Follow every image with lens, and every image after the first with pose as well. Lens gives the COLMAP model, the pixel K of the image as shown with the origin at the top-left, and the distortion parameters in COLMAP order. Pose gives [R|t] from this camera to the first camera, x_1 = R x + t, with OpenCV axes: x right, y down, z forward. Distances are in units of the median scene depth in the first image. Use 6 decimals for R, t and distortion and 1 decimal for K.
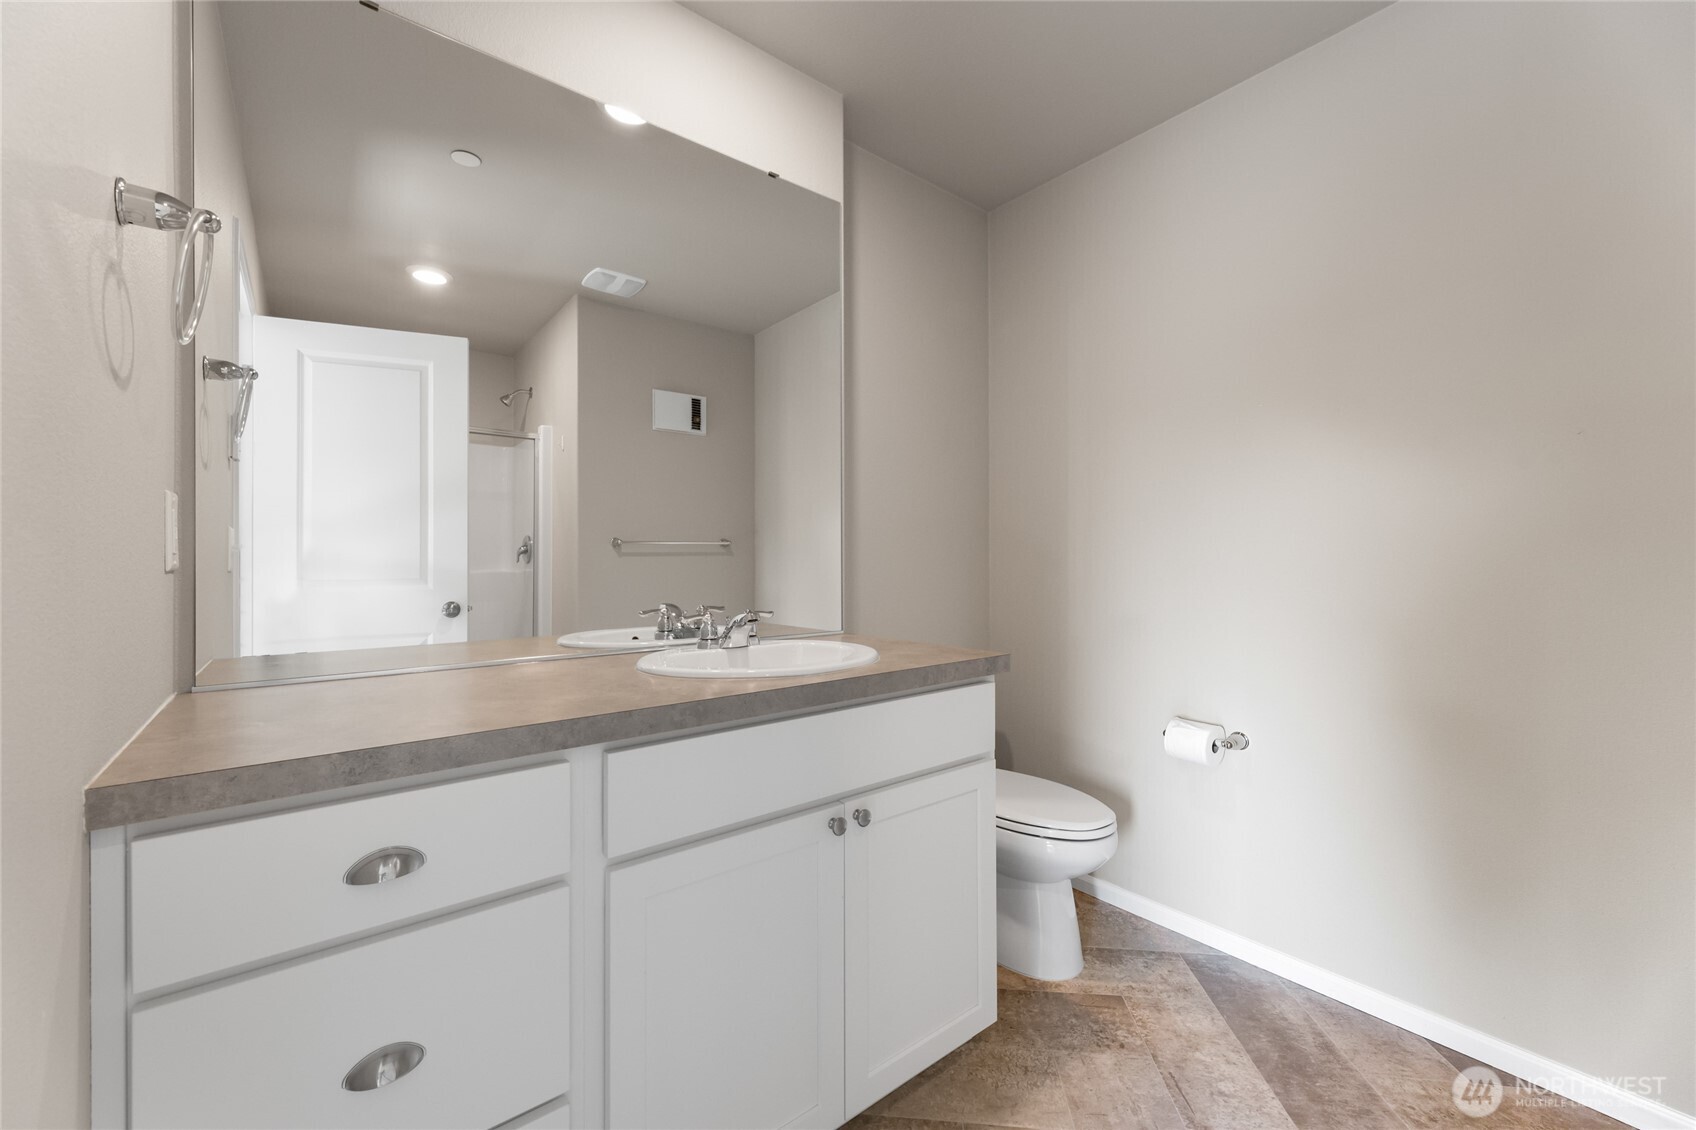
lens RADIAL K [[674.6, 0, 847.5], [0, 674.6, 560.2], [0, 0, 1]] dist [0.012537, -0.000004]
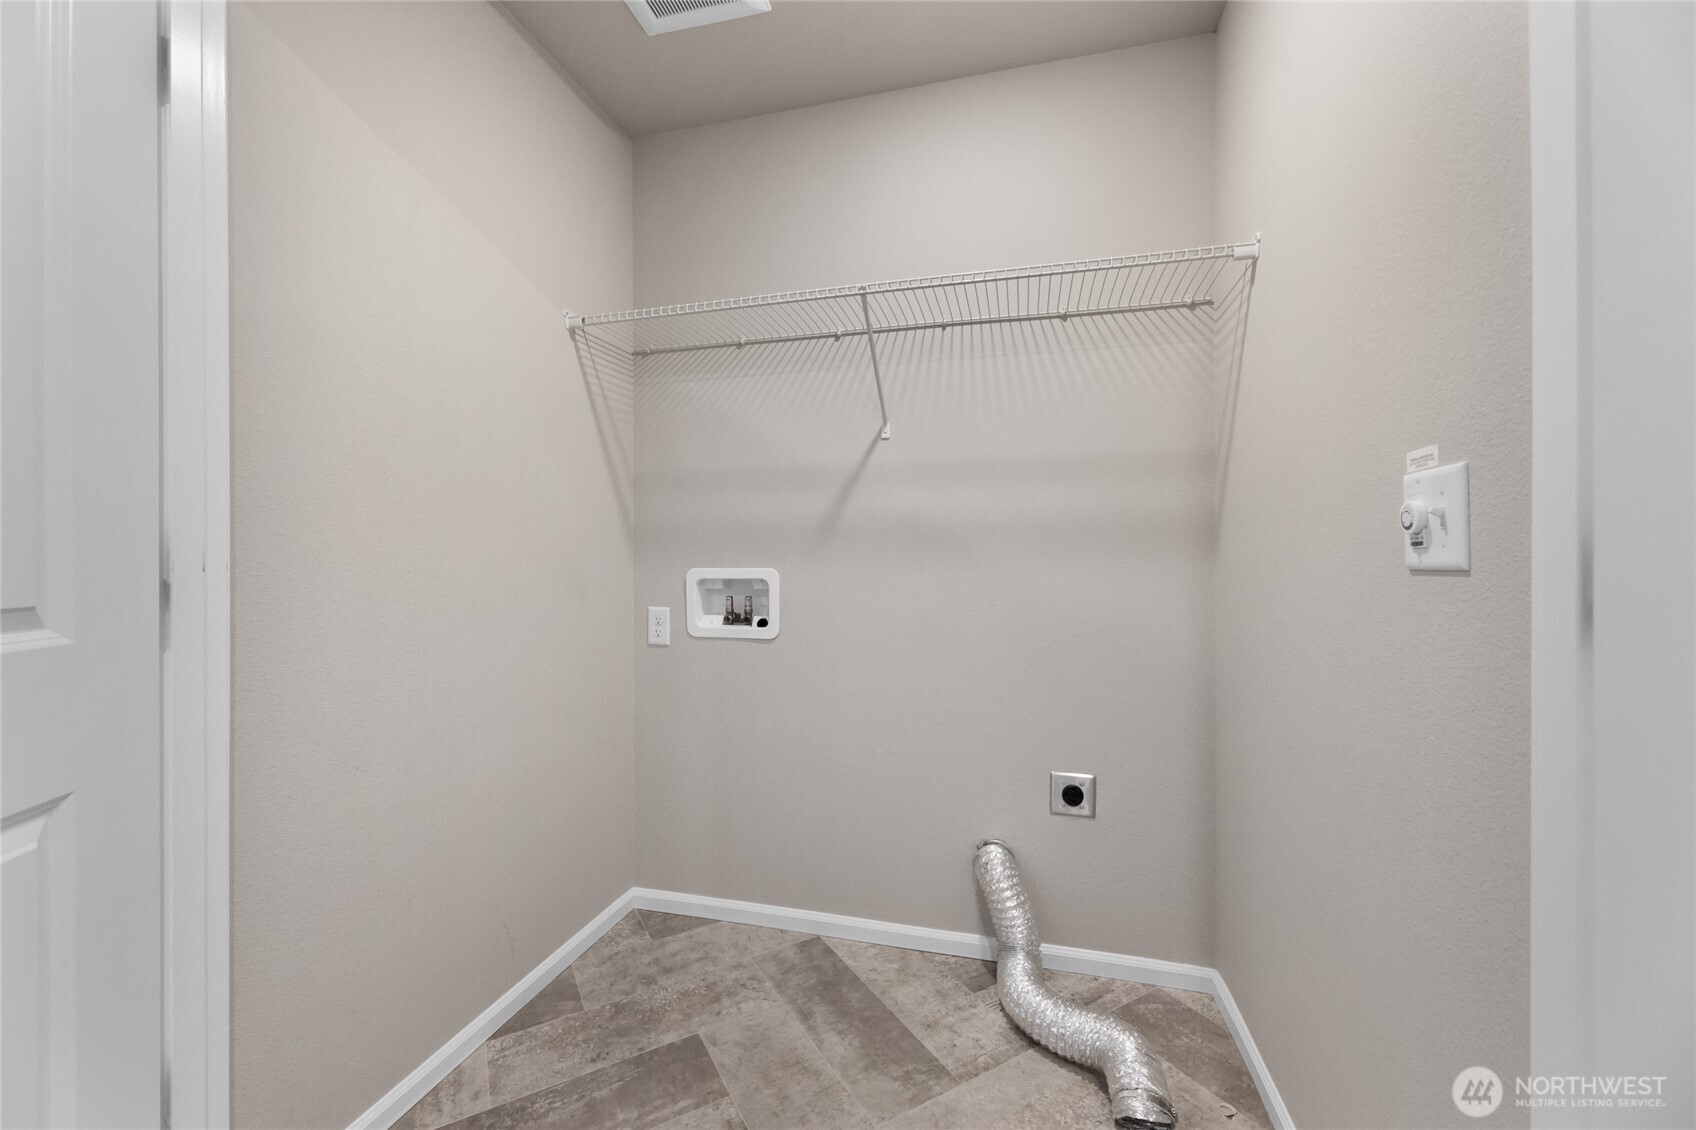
lens RADIAL K [[674.6, 0, 846.6], [0, 674.6, 552.6], [0, 0, 1]] dist [0.012537, -0.000004]
pose [[-0.810538, -0.003918, -0.585672, 1.266821], [0.000304, 0.999975, -0.007110, 0.000748], [0.585685, -0.005941, -0.810517, 1.889608]]
